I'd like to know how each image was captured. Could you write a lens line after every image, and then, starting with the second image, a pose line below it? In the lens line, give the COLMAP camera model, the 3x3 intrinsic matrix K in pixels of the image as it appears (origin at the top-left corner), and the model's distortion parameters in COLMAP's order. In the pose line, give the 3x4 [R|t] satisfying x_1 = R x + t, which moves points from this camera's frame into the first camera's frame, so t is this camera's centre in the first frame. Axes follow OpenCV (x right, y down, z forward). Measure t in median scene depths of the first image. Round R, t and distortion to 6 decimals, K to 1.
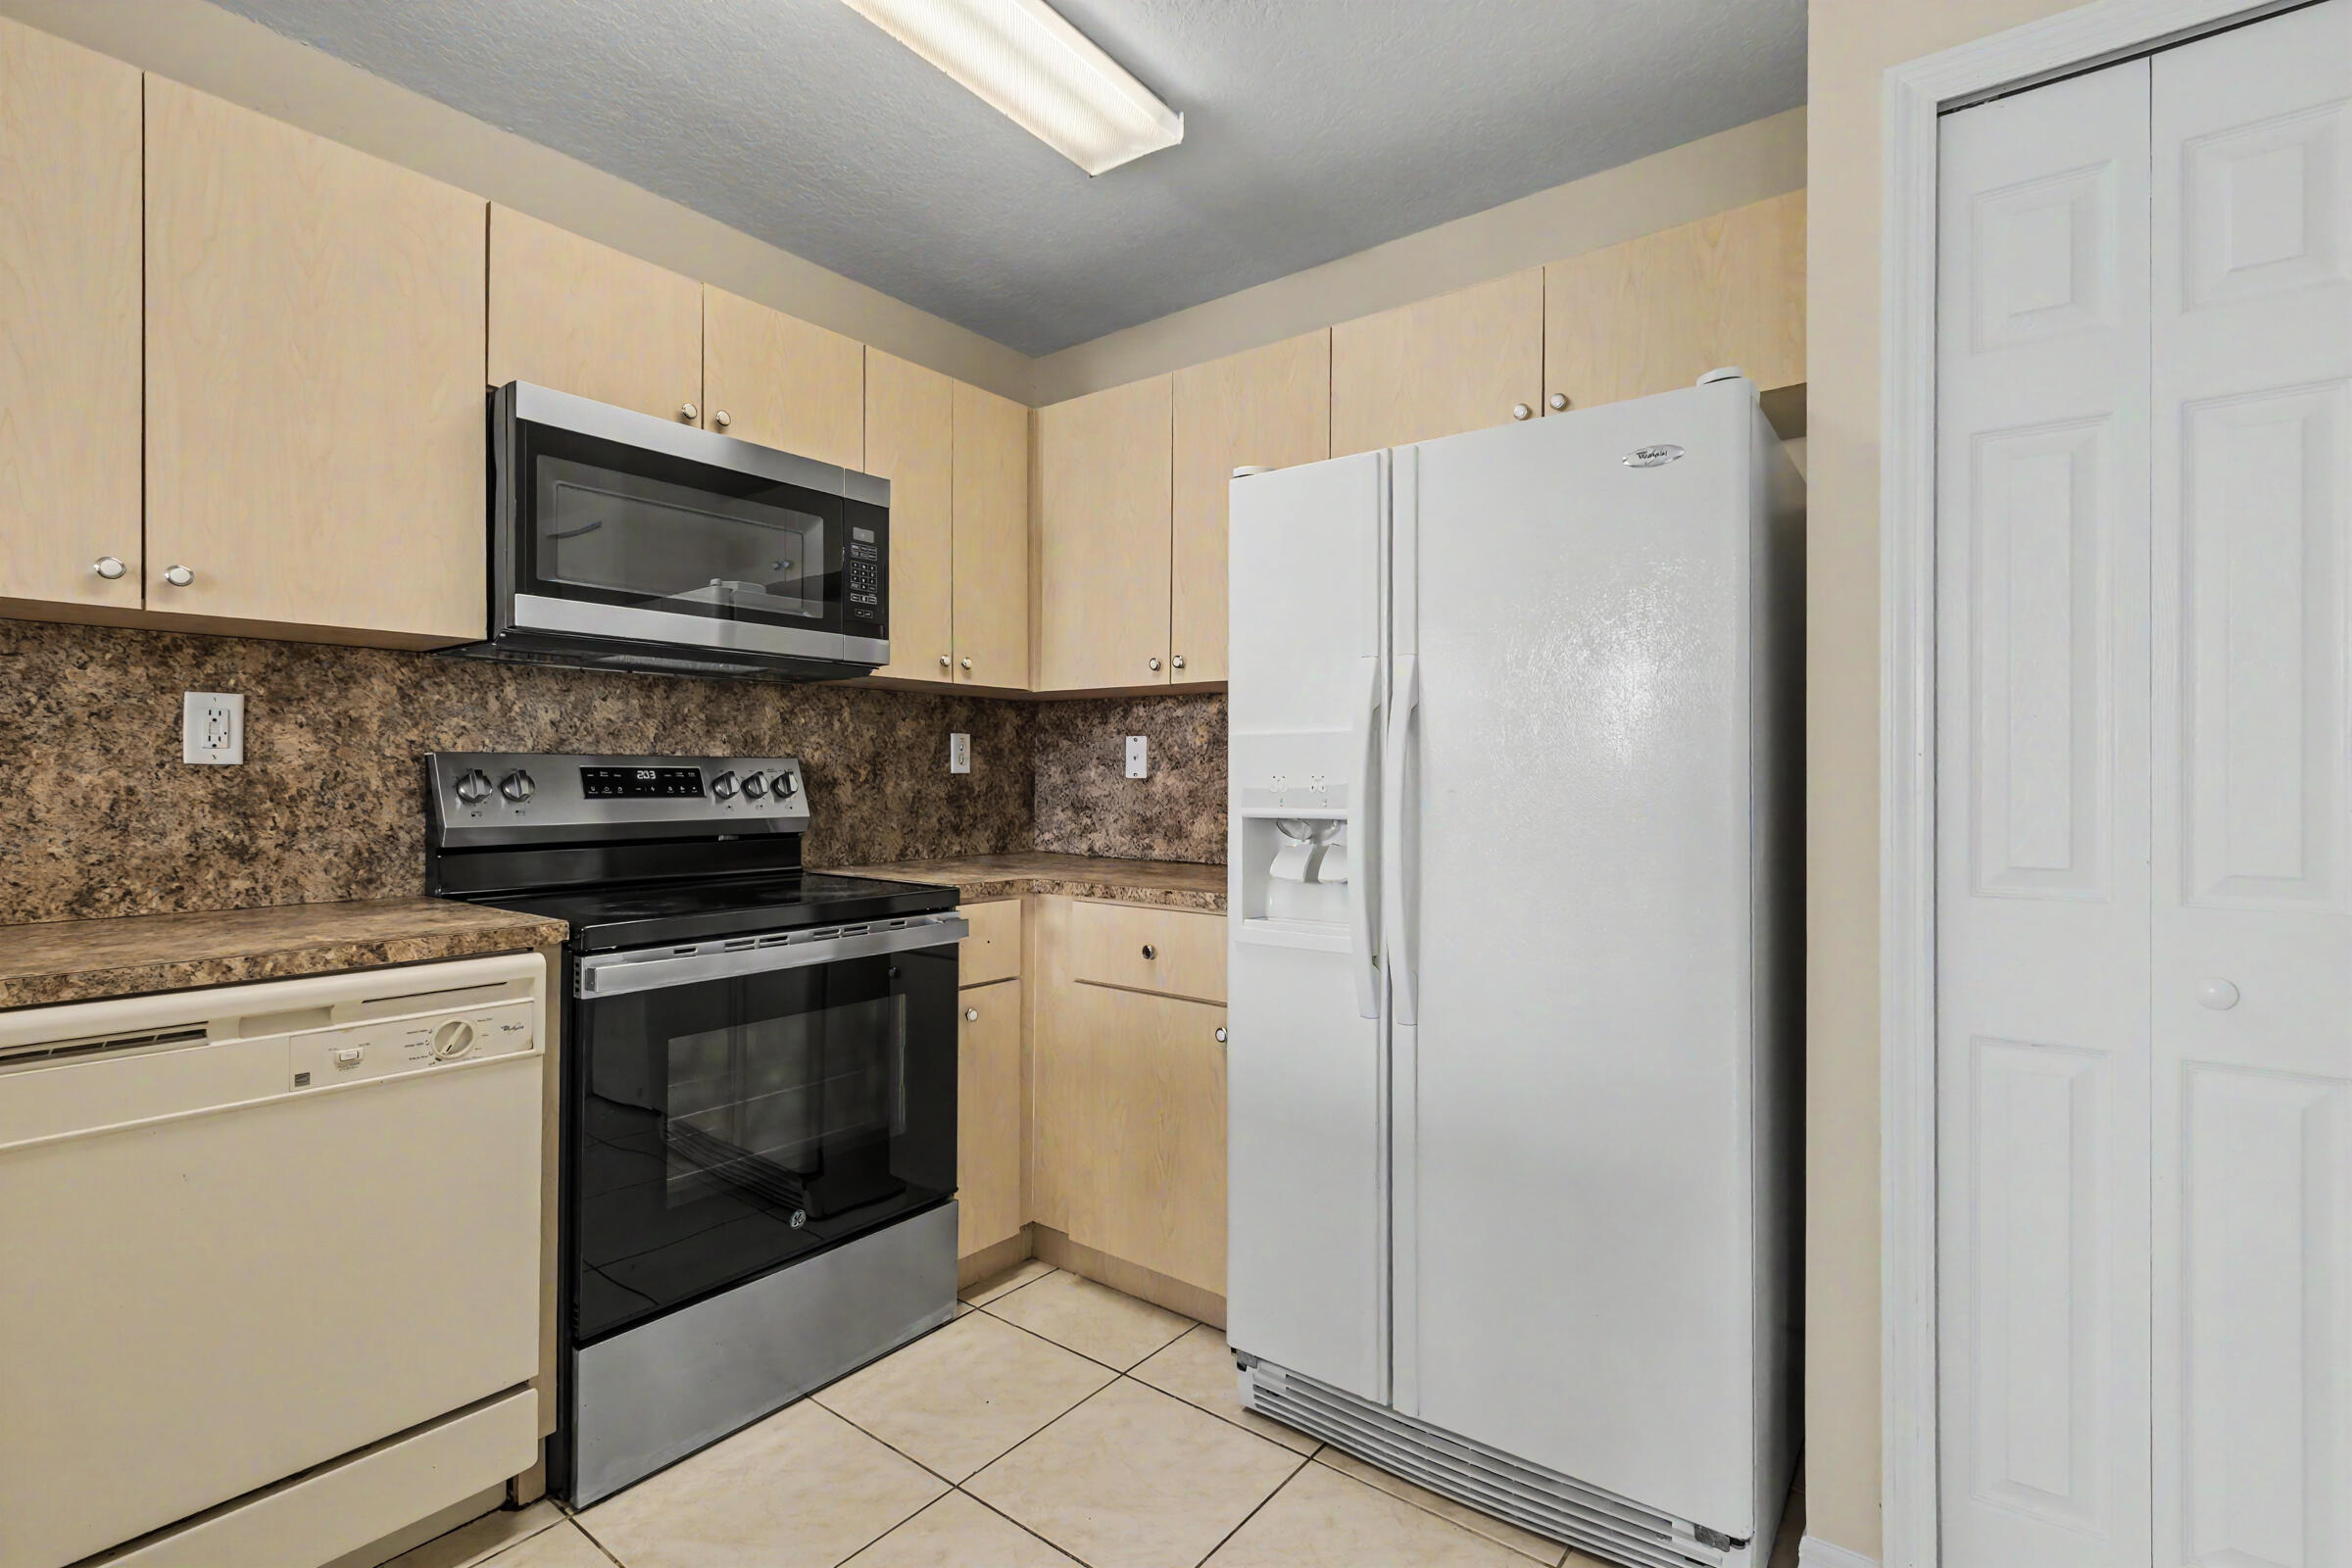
lens RADIAL K [[1074.4, 0, 1183.3], [0, 1074.4, 777.1], [0, 0, 1]] dist [0.001474, -0.000268]
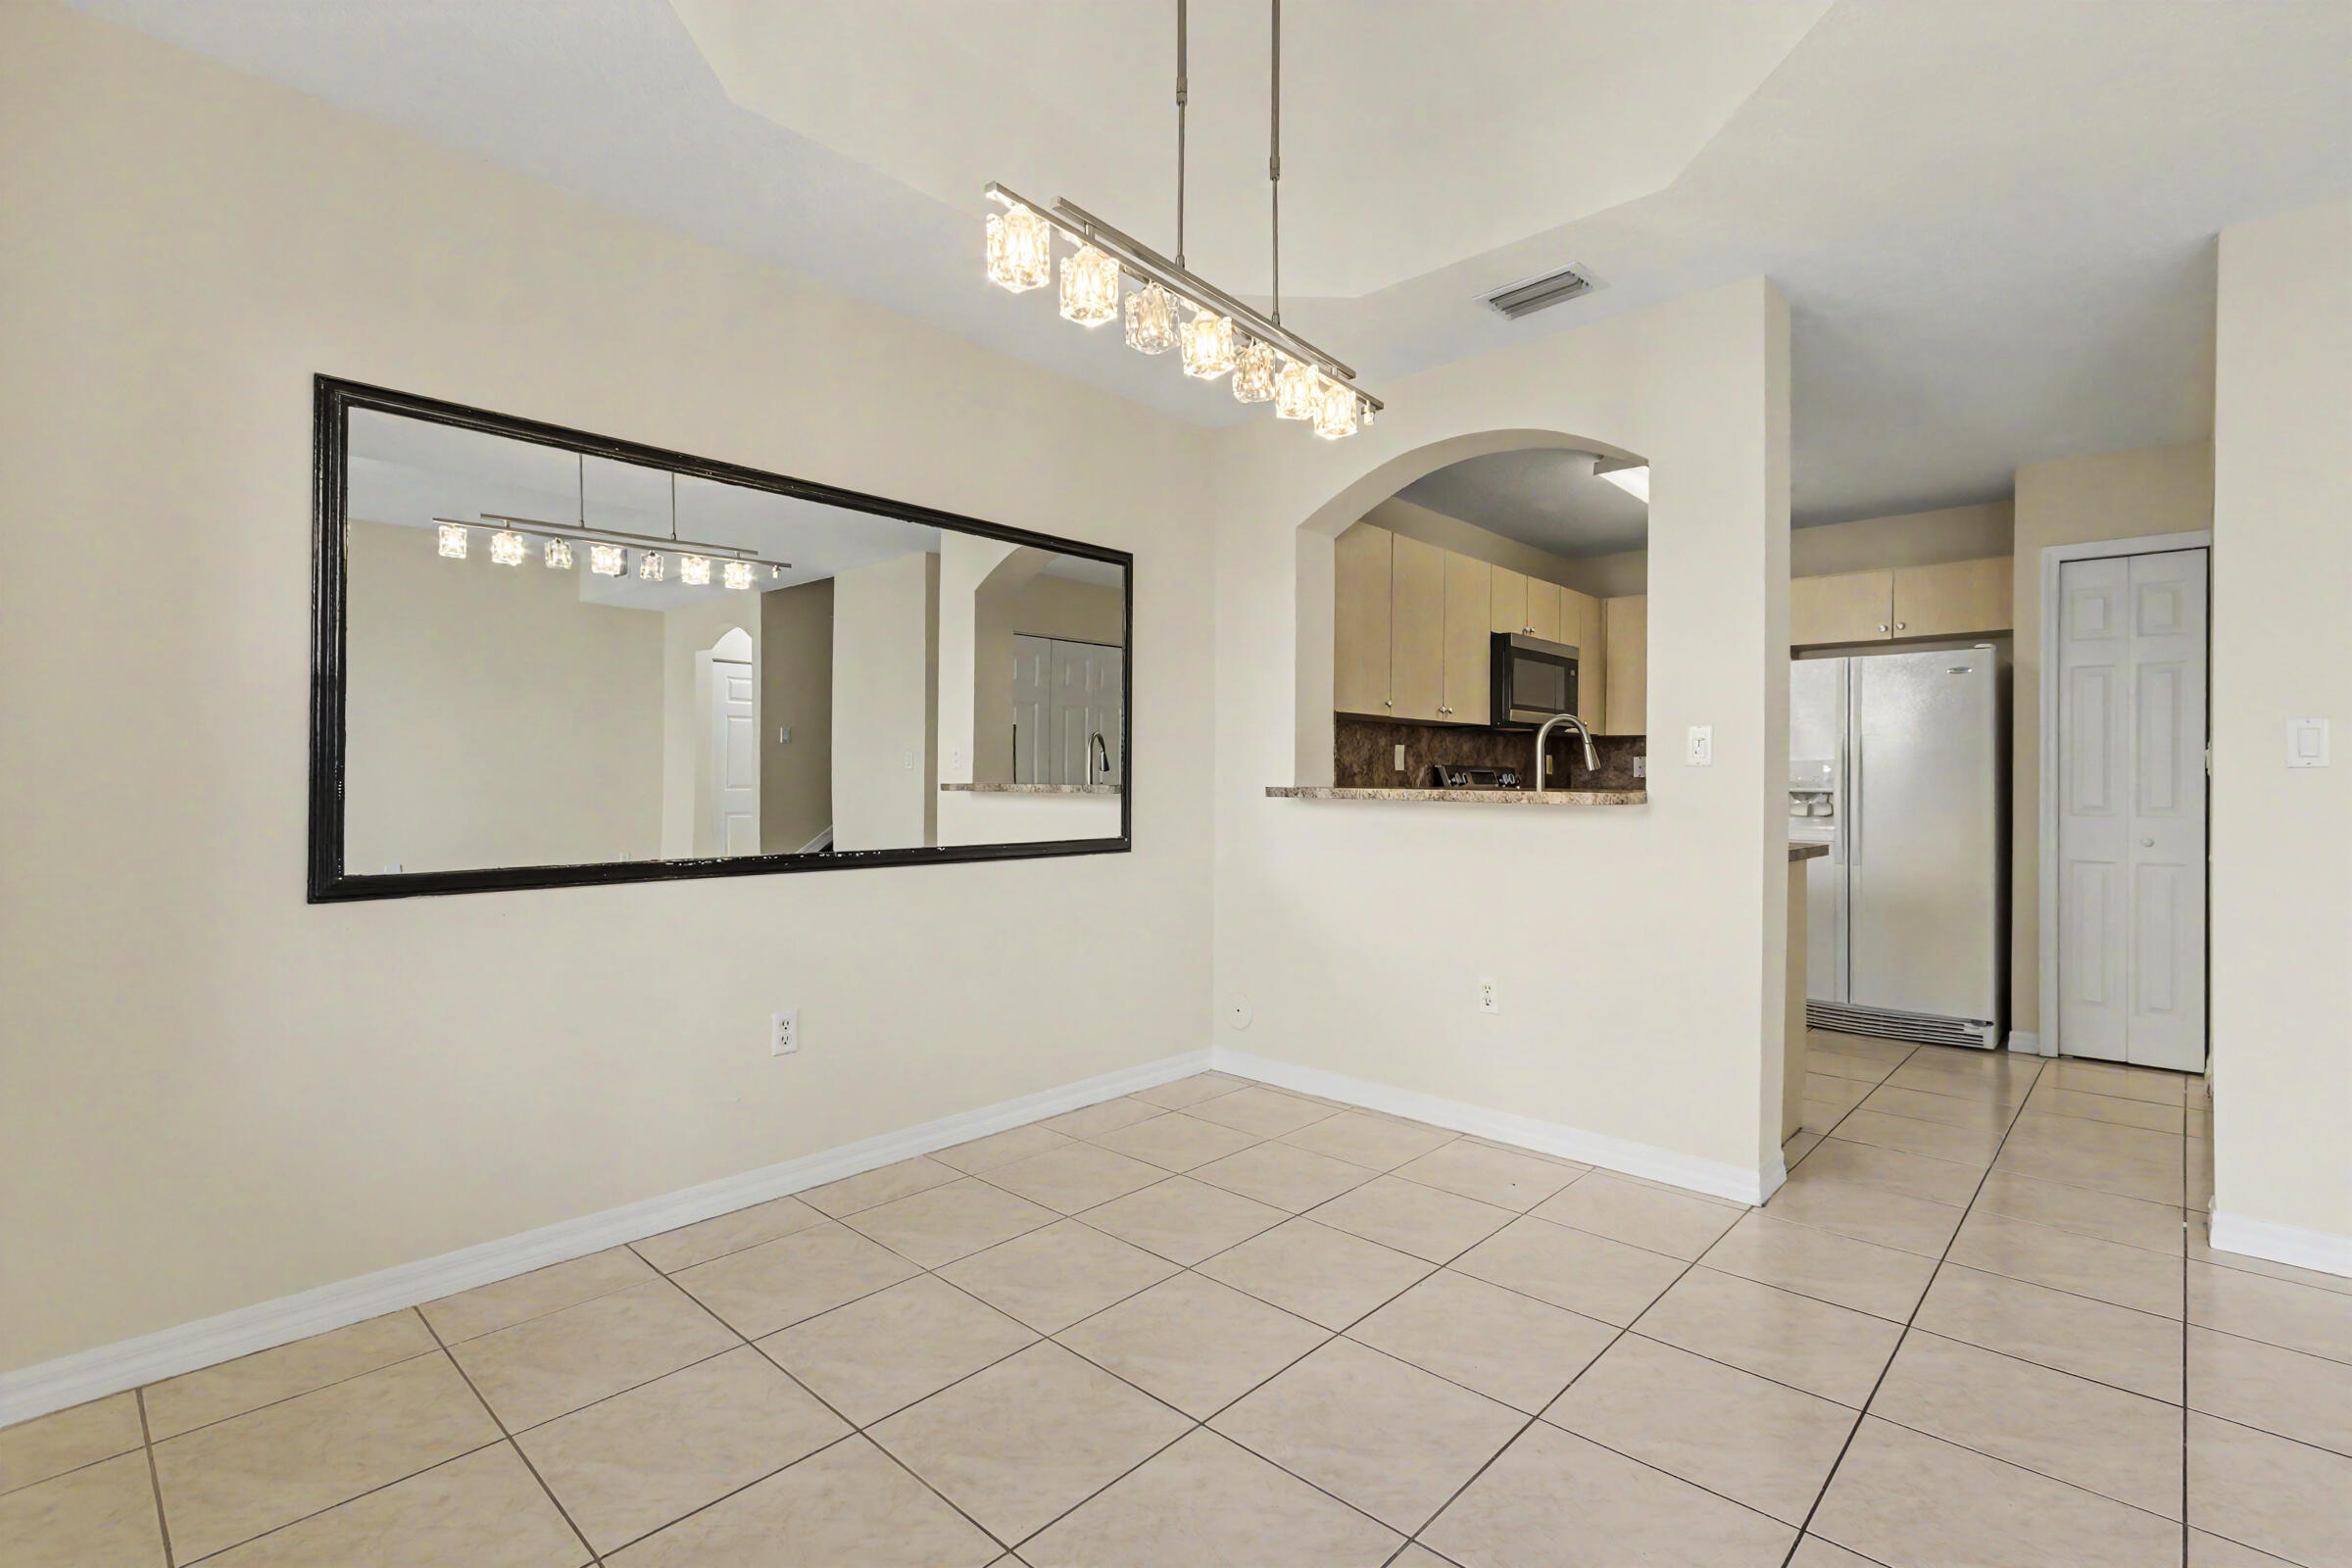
lens RADIAL K [[1074.4, 0, 1183.3], [0, 1074.4, 777.1], [0, 0, 1]] dist [0.001474, -0.000268]
pose [[0.995105, 0.005461, -0.098669, -0.958824], [-0.005422, 0.999985, 0.000663, 0.005532], [0.098672, -0.000124, 0.995120, -1.485858]]
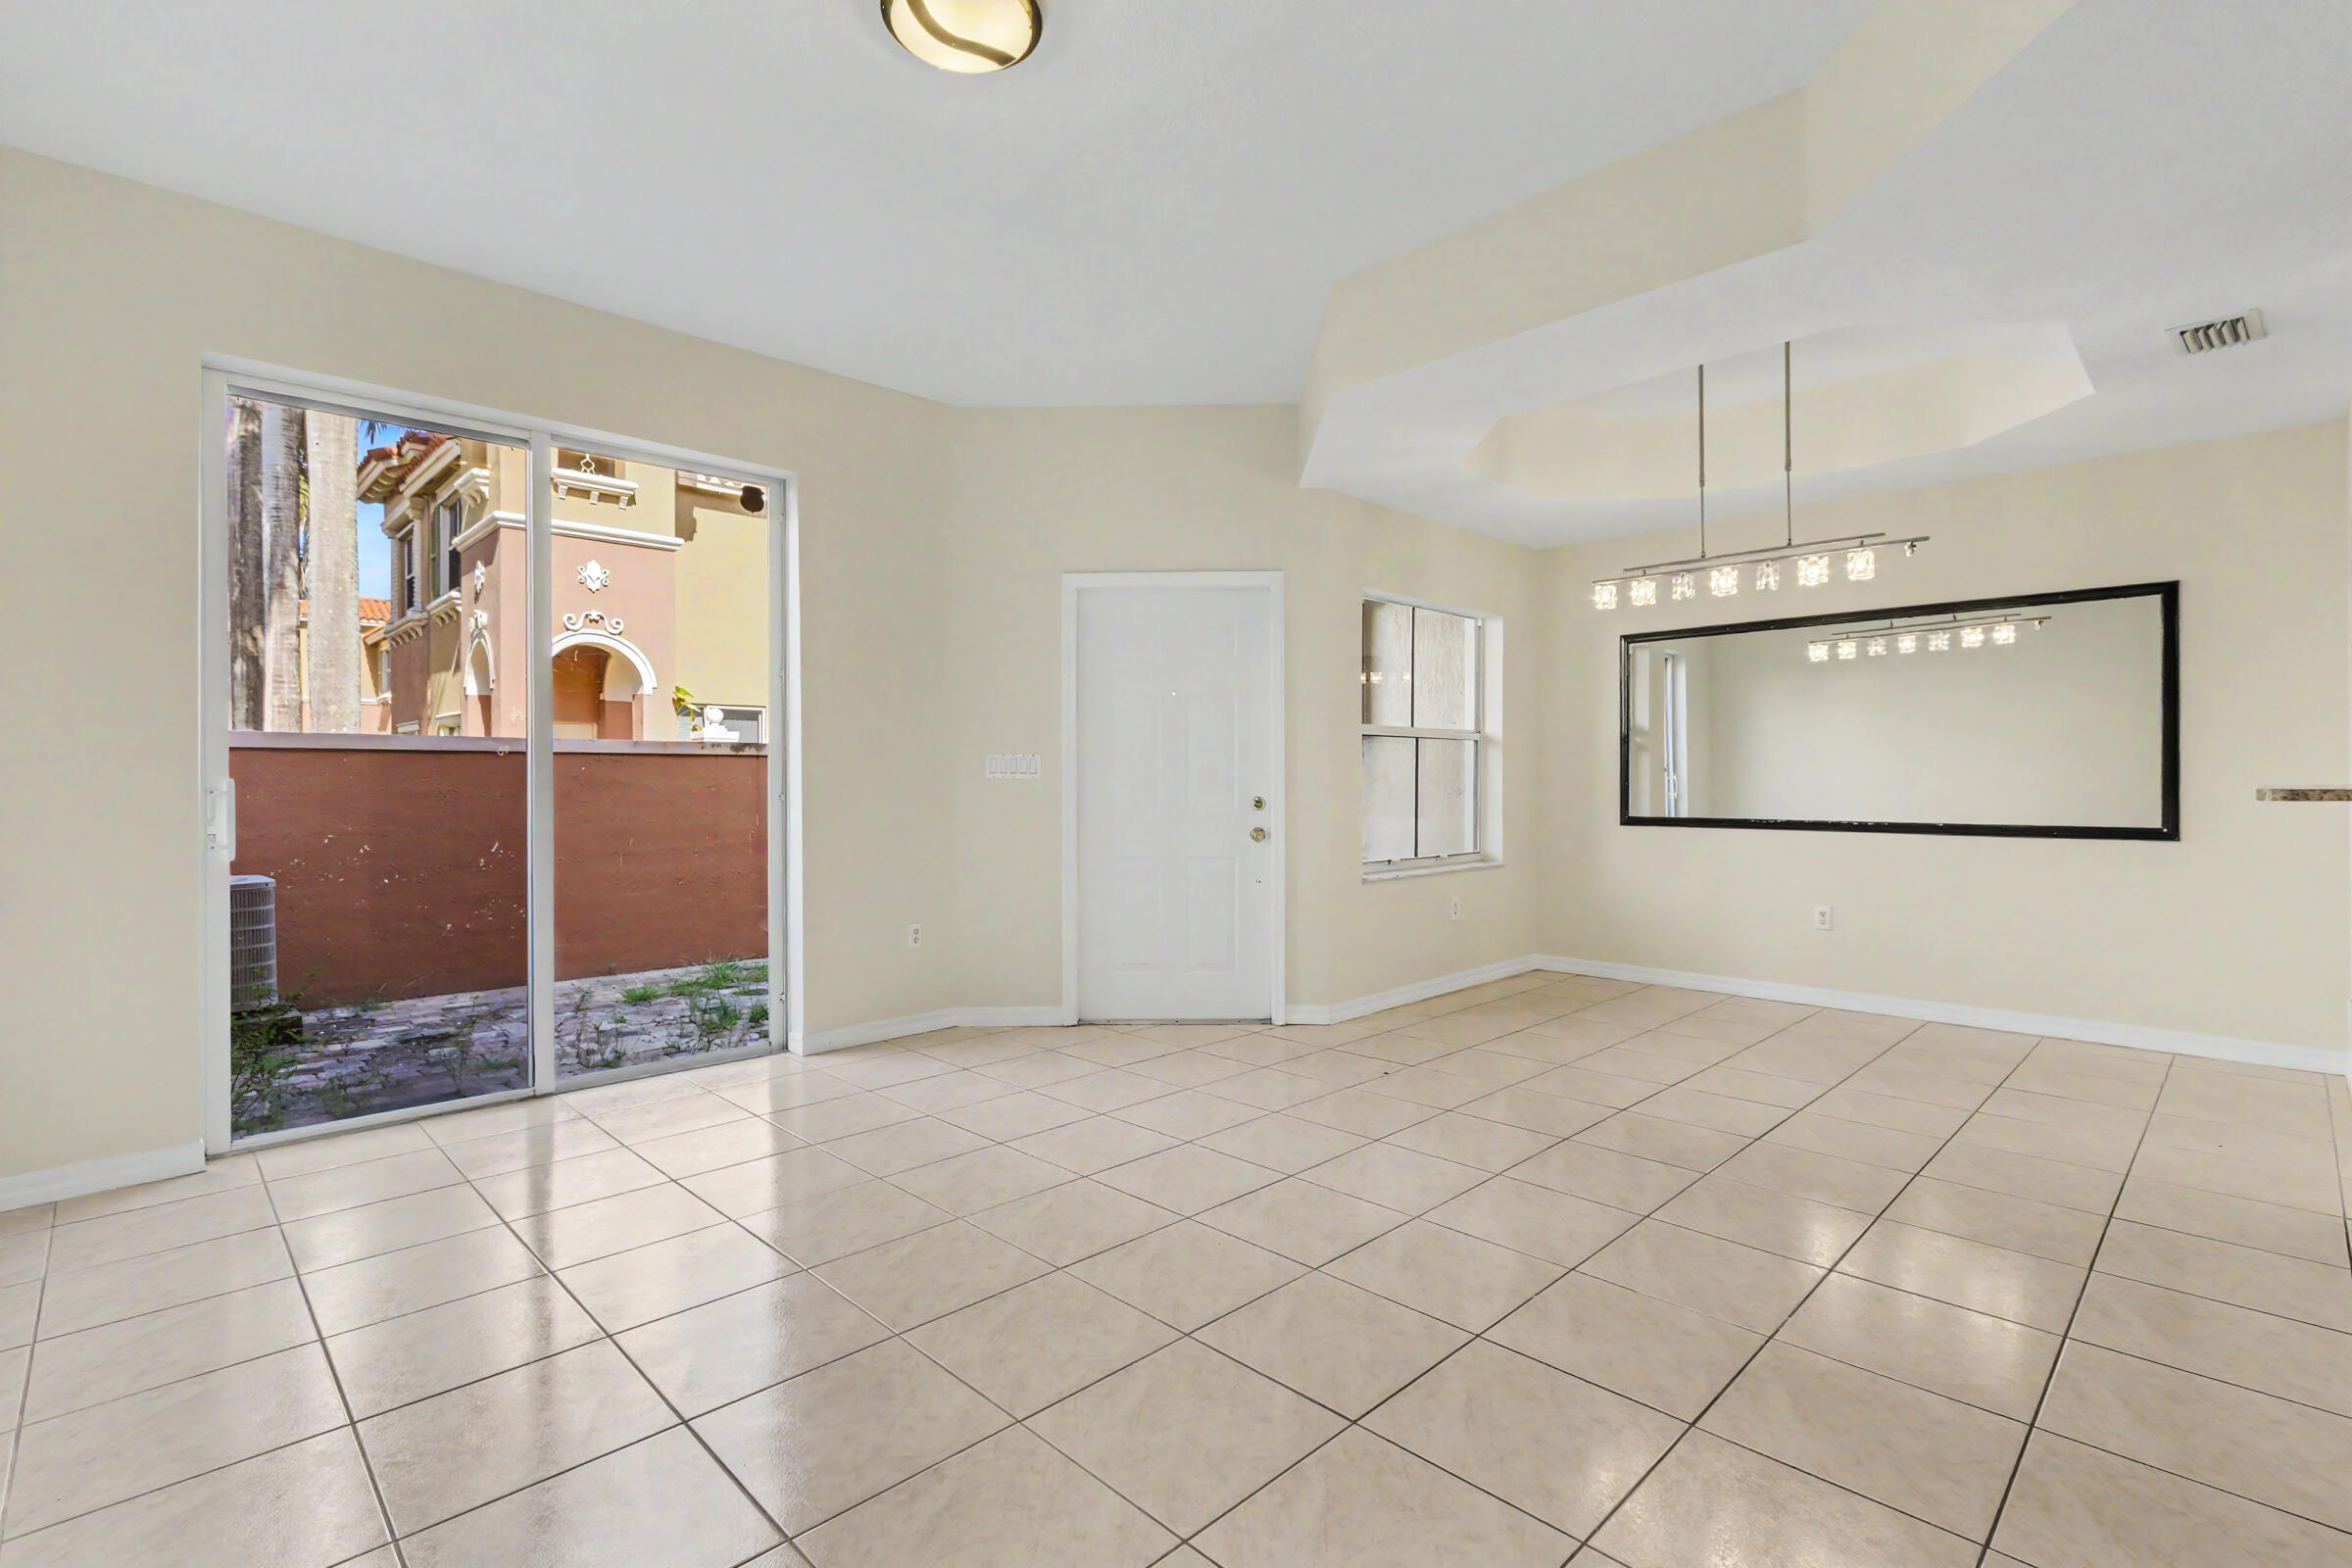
lens RADIAL K [[1082.7, 0, 1163.4], [0, 1082.7, 778.6], [0, 0, 1]] dist [-0.000144, -0.000710]
pose [[-0.155130, -0.001871, -0.987892, 0.999595], [0.005108, 0.999983, -0.002696, 0.007581], [0.987881, -0.005464, -0.155118, -1.315612]]
